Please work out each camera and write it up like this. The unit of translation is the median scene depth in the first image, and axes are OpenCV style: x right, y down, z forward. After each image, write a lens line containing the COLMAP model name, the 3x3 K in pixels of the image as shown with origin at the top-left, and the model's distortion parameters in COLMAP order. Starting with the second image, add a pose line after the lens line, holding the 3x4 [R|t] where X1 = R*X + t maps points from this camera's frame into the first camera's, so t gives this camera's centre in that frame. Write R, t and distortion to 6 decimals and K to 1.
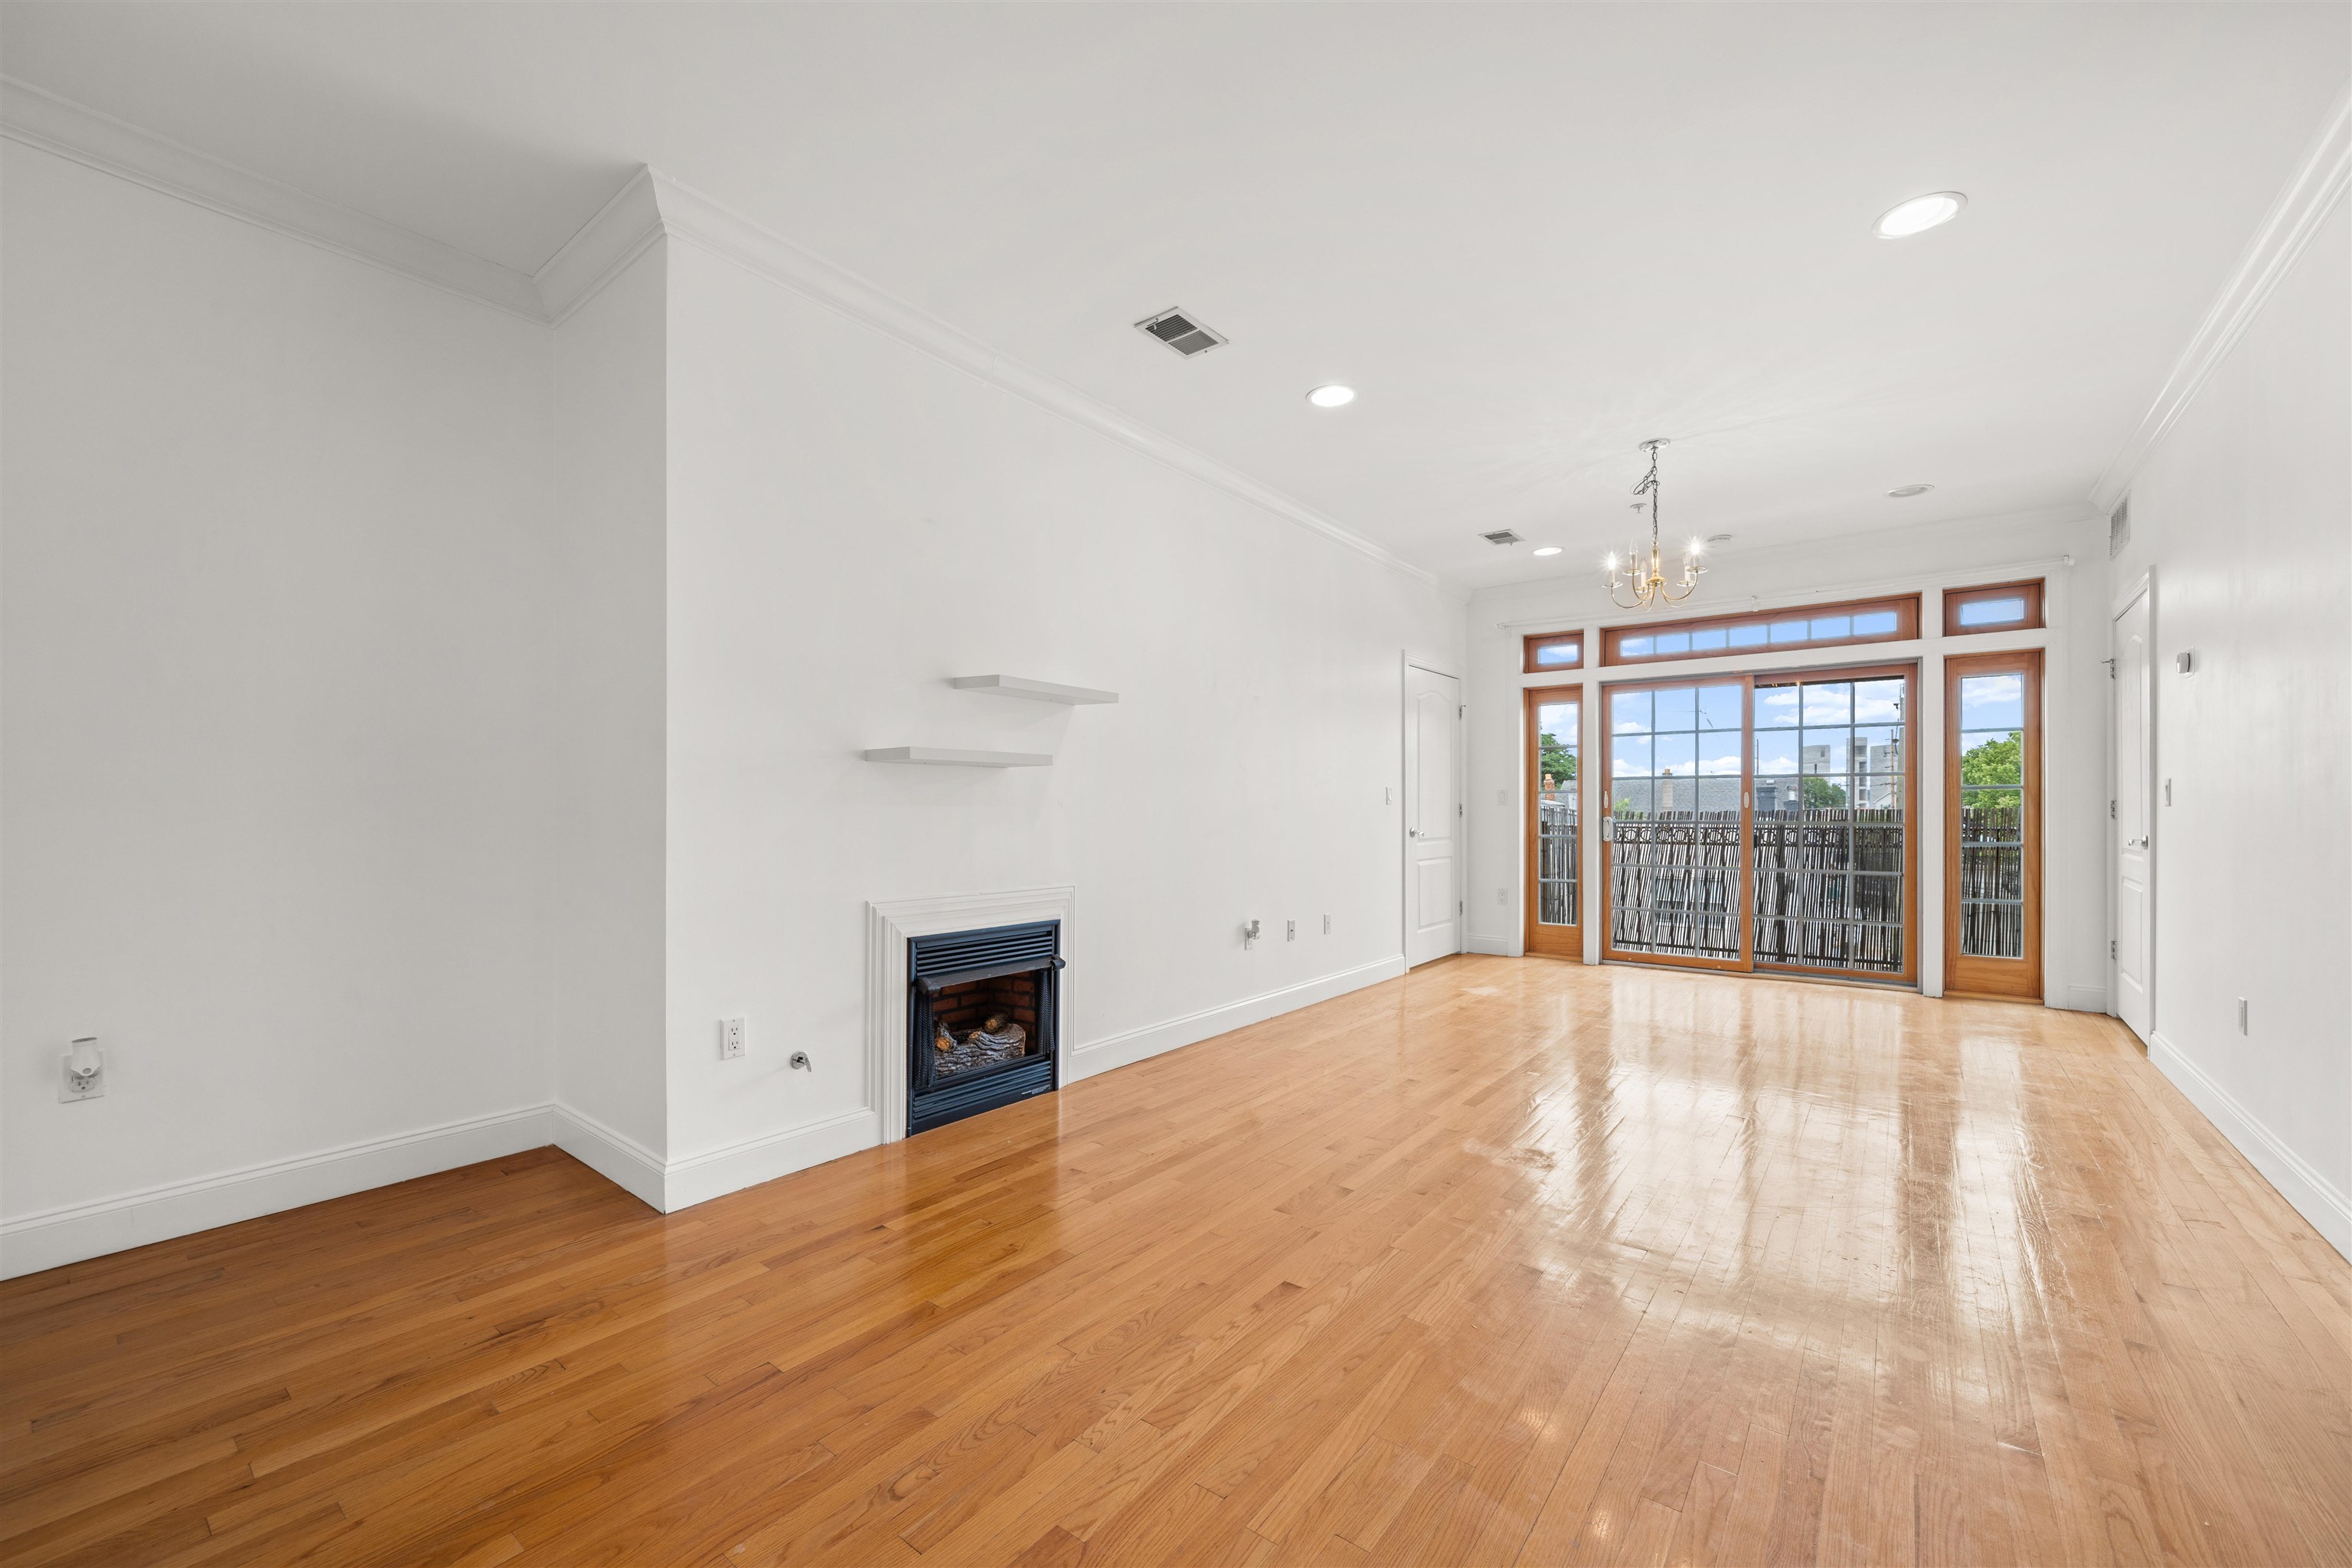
lens RADIAL K [[920.3, 0, 1180.2], [0, 920.3, 808.0], [0, 0, 1]] dist [-0.002735, -0.000634]
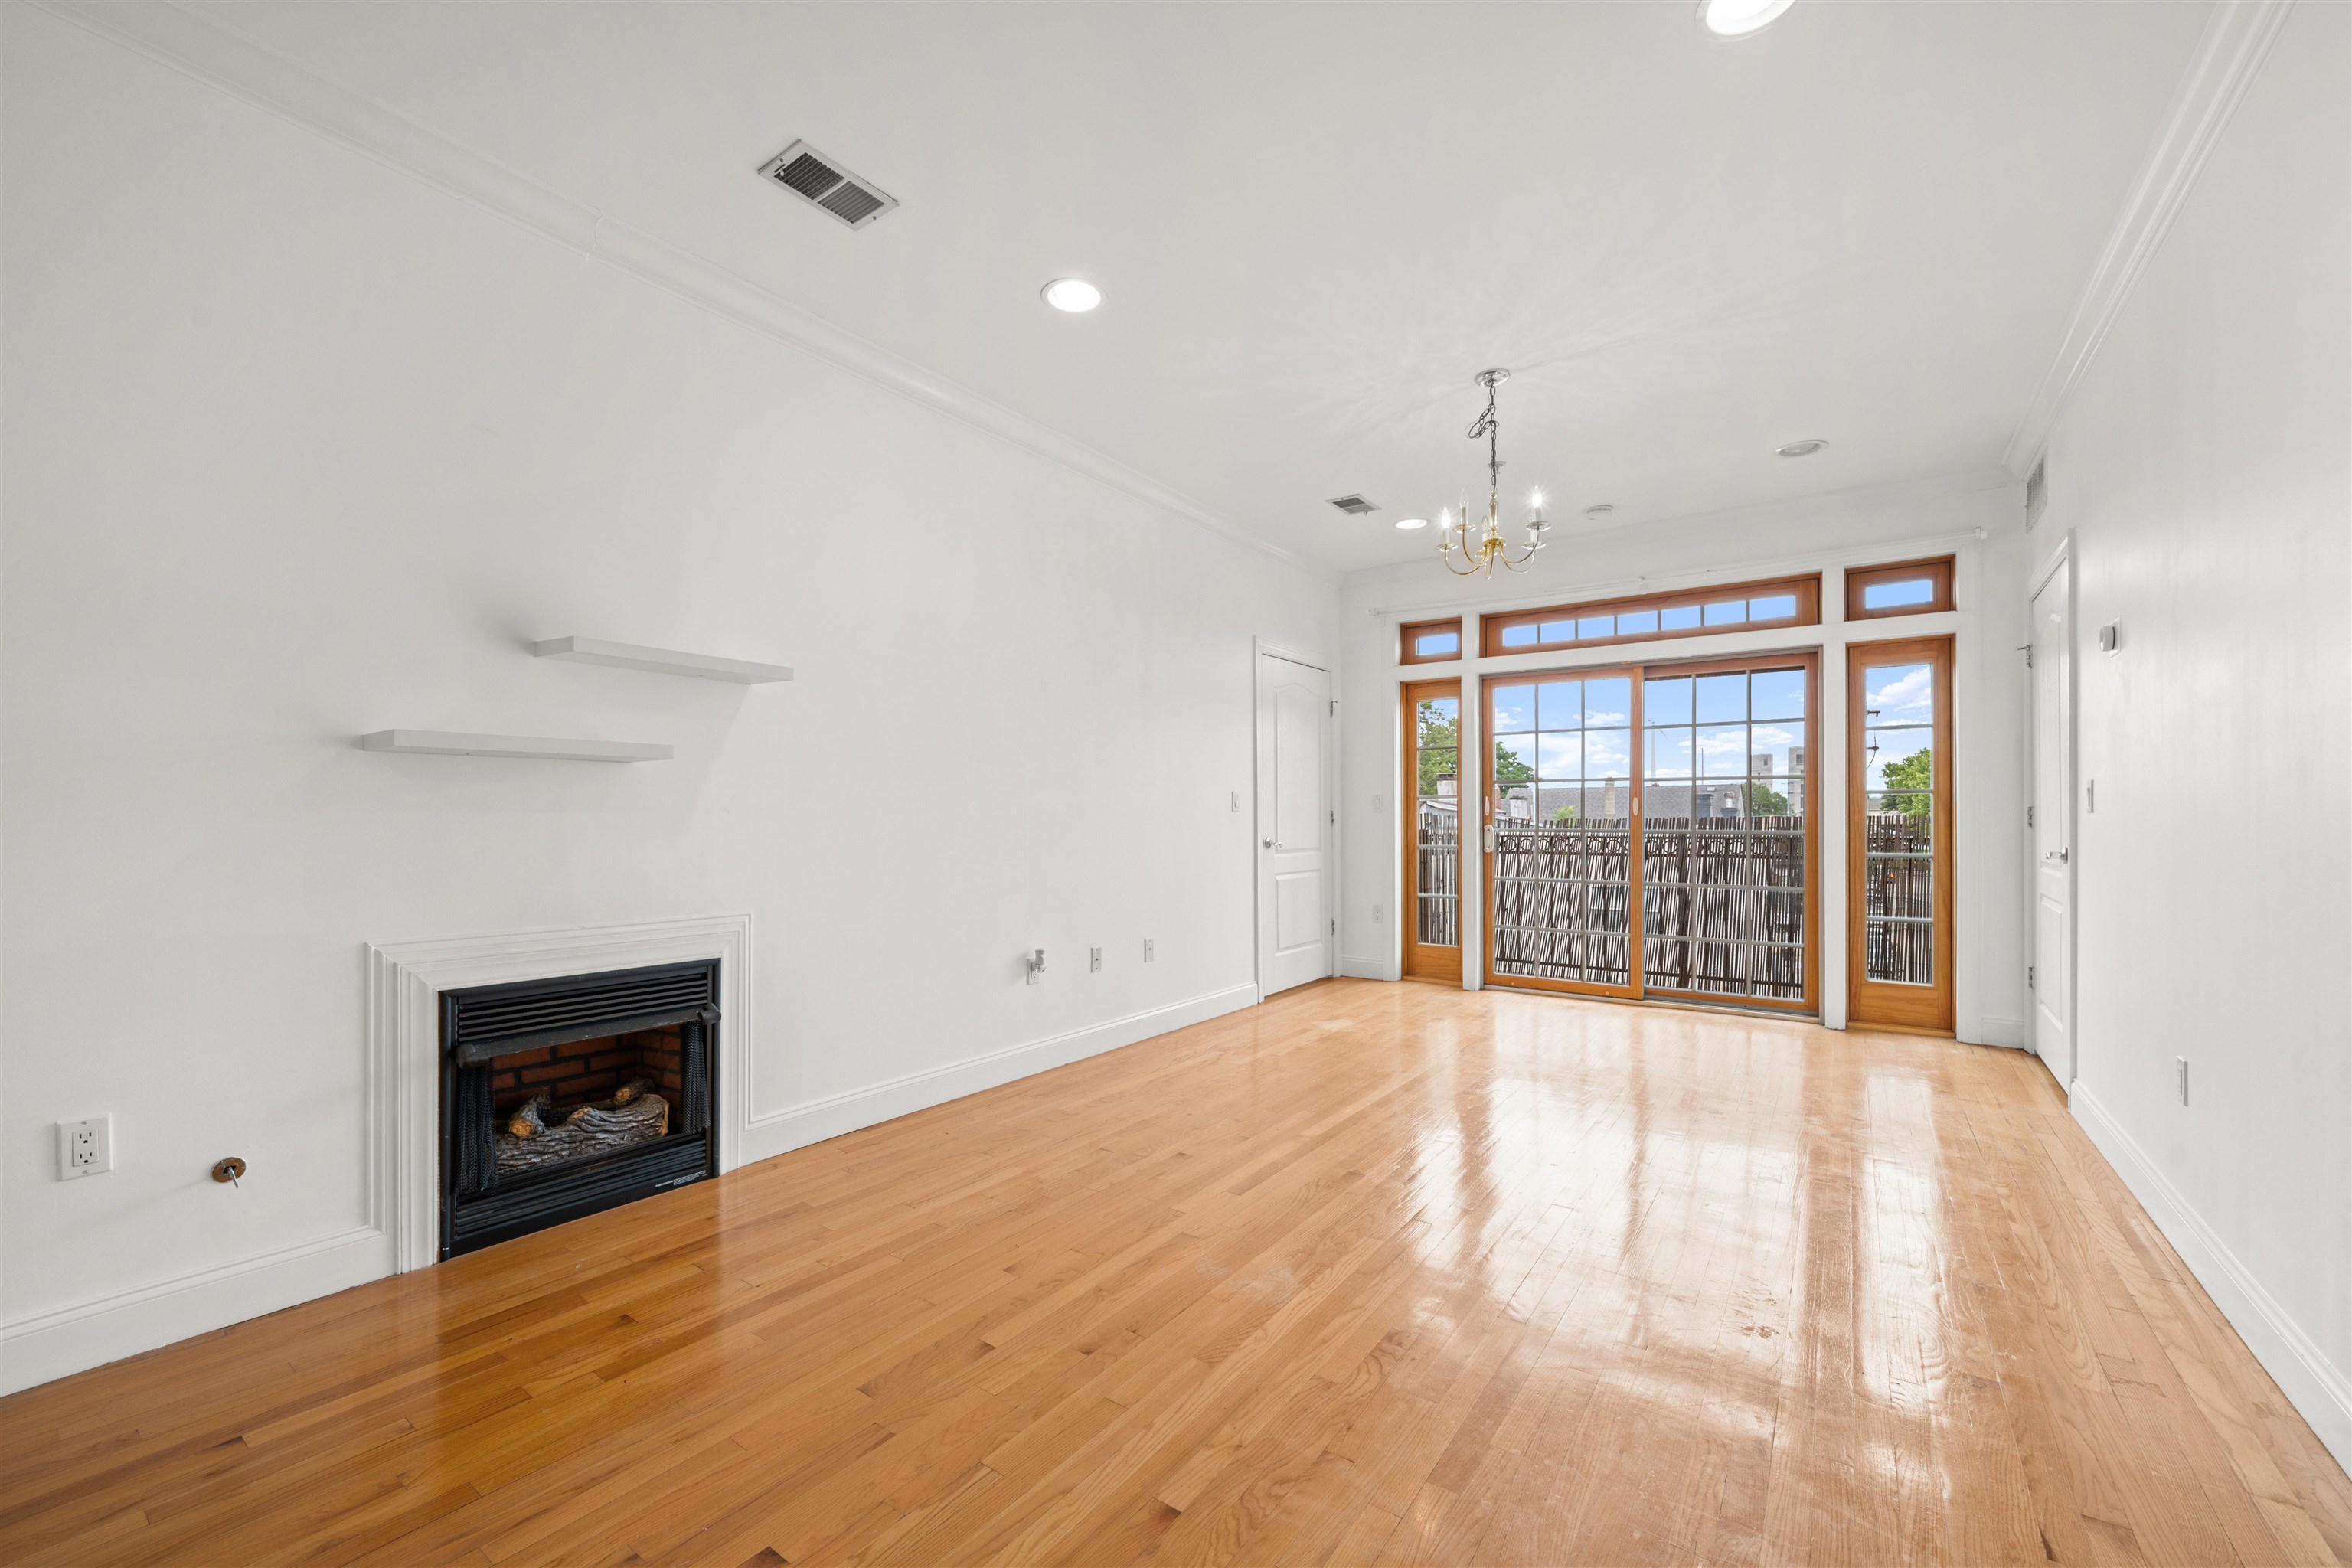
lens RADIAL K [[920.3, 0, 1173.3], [0, 920.3, 812.5], [0, 0, 1]] dist [-0.002735, -0.000634]
pose [[0.999329, -0.000174, 0.036640, 0.183312], [0.000294, 0.999995, -0.003263, 0.000448], [-0.036639, 0.003272, 0.999323, 0.168779]]
